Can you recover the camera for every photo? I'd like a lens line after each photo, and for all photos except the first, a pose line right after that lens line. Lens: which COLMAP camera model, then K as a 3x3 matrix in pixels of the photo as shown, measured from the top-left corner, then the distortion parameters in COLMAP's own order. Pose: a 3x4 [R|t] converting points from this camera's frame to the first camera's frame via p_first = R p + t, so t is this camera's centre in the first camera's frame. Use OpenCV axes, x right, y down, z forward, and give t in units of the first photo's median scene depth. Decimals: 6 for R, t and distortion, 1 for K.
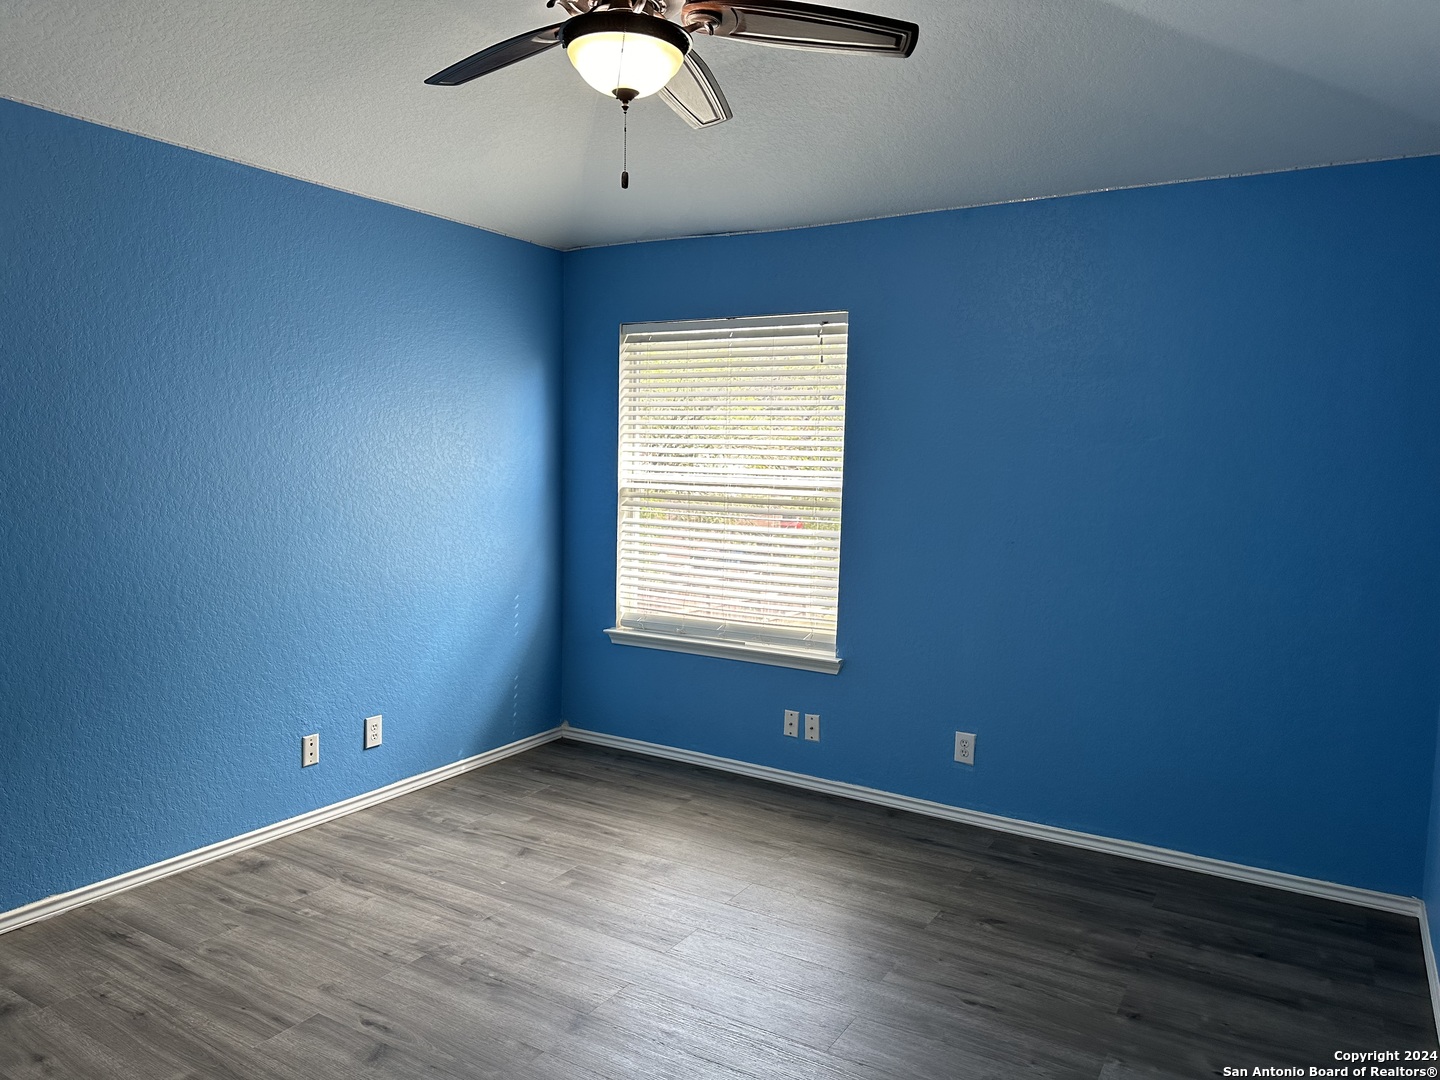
lens RADIAL K [[1011.1, 0, 712.8], [0, 1011.1, 545.6], [0, 0, 1]] dist [0.049376, -0.064109]
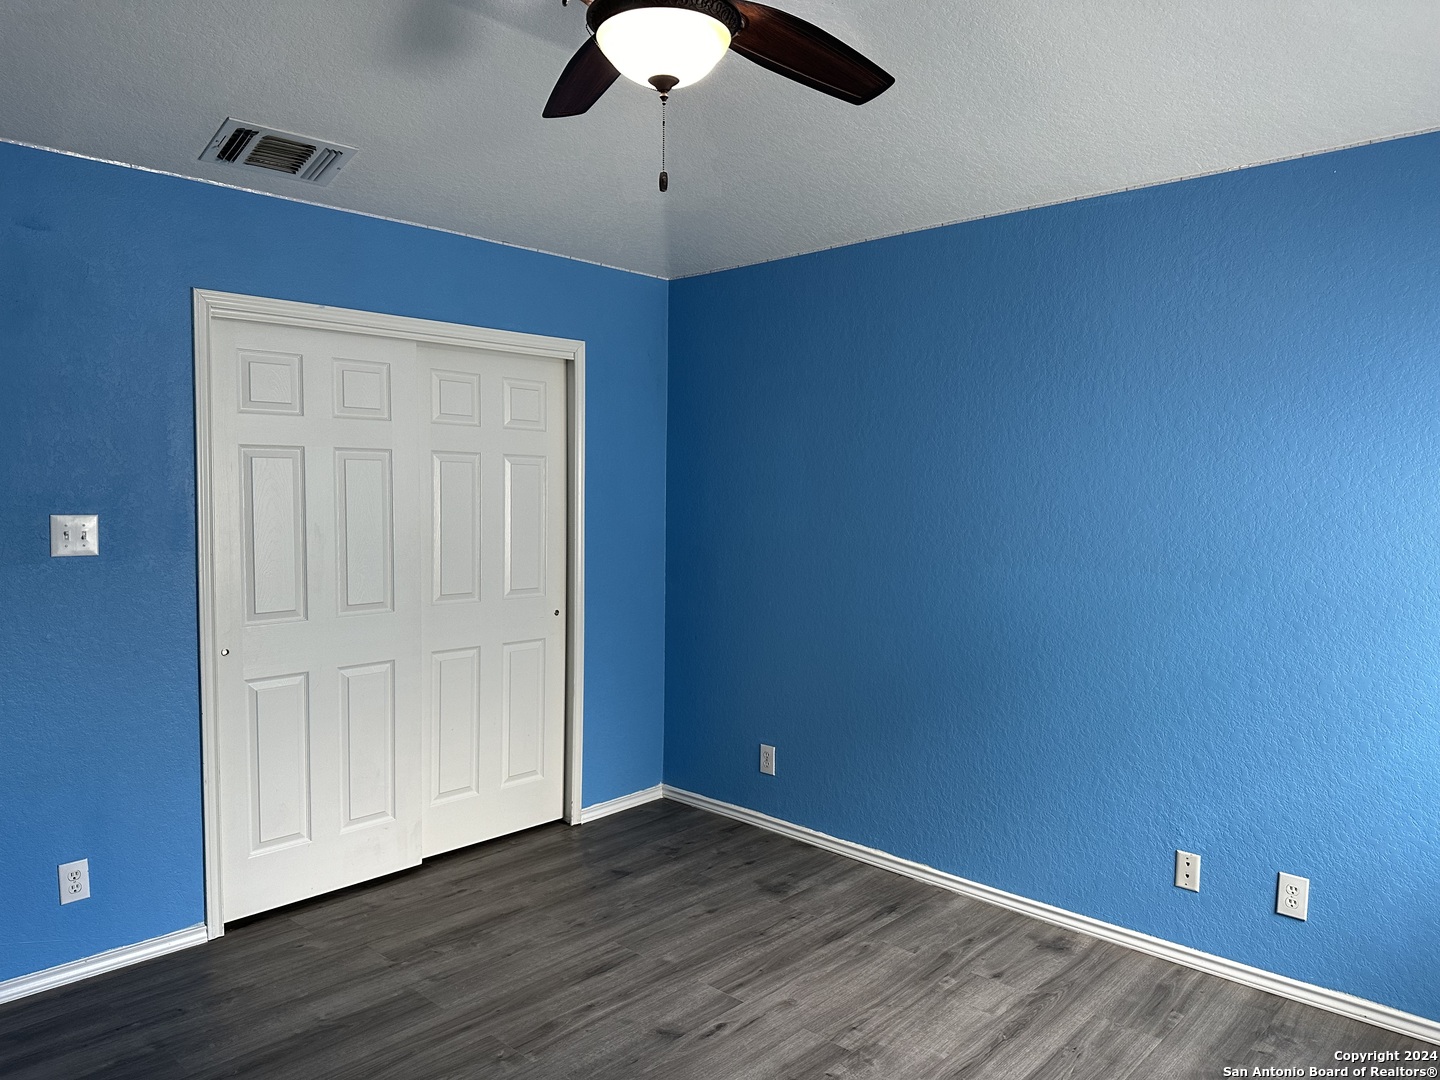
lens RADIAL K [[1011.1, 0, 721.4], [0, 1011.1, 545.7], [0, 0, 1]] dist [0.049376, -0.064109]
pose [[-0.196518, 0.037034, -0.979801, 0.554708], [-0.099598, 0.993364, 0.057523, -0.079101], [0.975429, 0.108891, -0.191525, 0.912203]]
